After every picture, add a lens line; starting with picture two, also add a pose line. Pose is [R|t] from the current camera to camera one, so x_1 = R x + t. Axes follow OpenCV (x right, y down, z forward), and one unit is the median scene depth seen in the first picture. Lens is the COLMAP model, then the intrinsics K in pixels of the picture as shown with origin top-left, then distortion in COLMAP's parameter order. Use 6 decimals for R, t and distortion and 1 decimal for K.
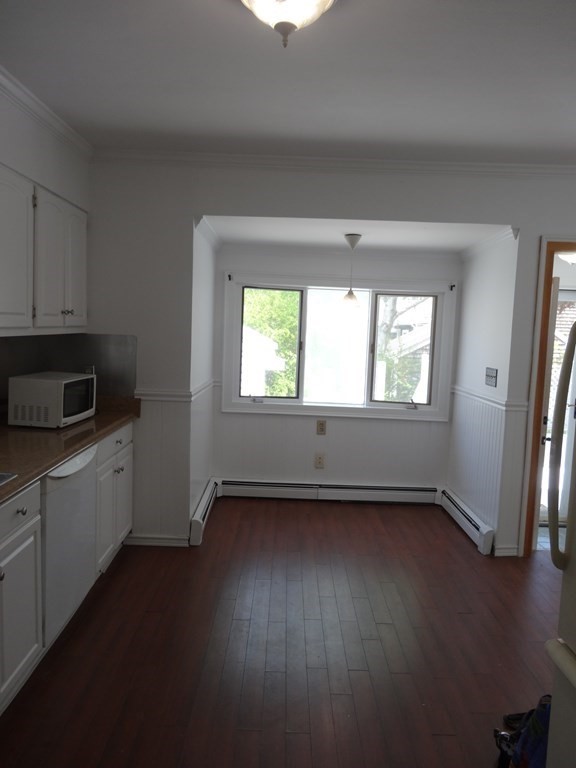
lens RADIAL K [[562.8, 0, 287.9], [0, 562.8, 383.1], [0, 0, 1]] dist [-0.005142, 0.000581]
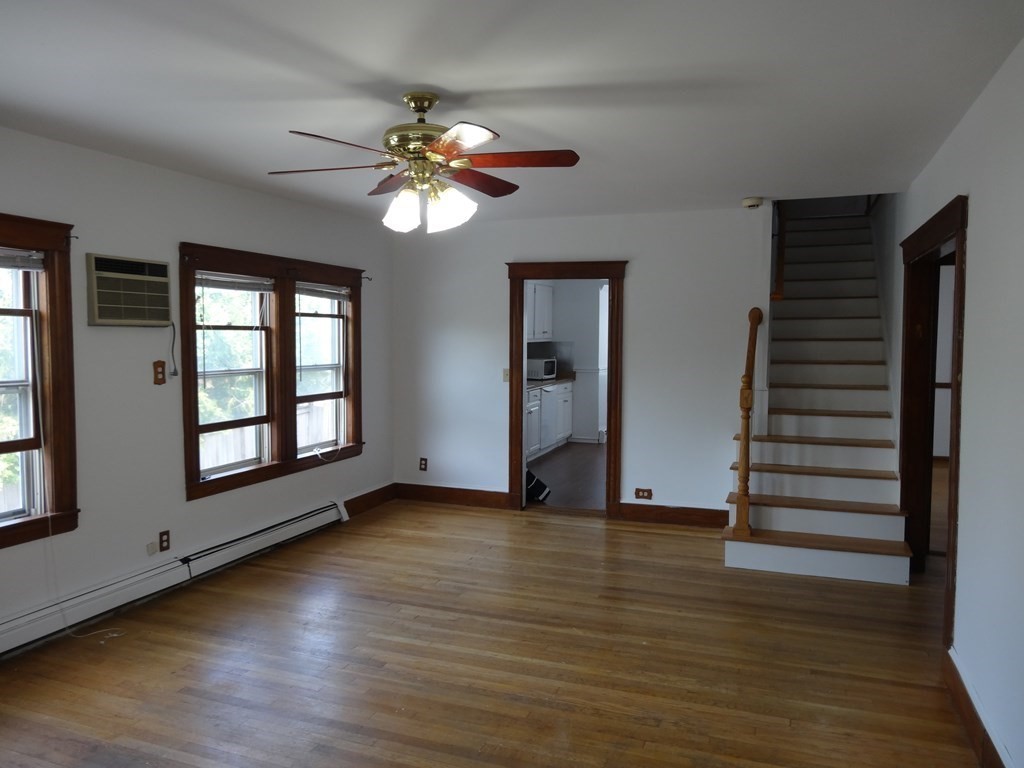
lens RADIAL K [[750.4, 0, 512.3], [0, 750.4, 383.8], [0, 0, 1]] dist [-0.005142, 0.000581]
pose [[0.934148, -0.006655, -0.356824, 0.572592], [-0.010763, 0.998846, -0.046805, 0.227276], [0.356724, 0.047563, 0.932998, -1.882898]]
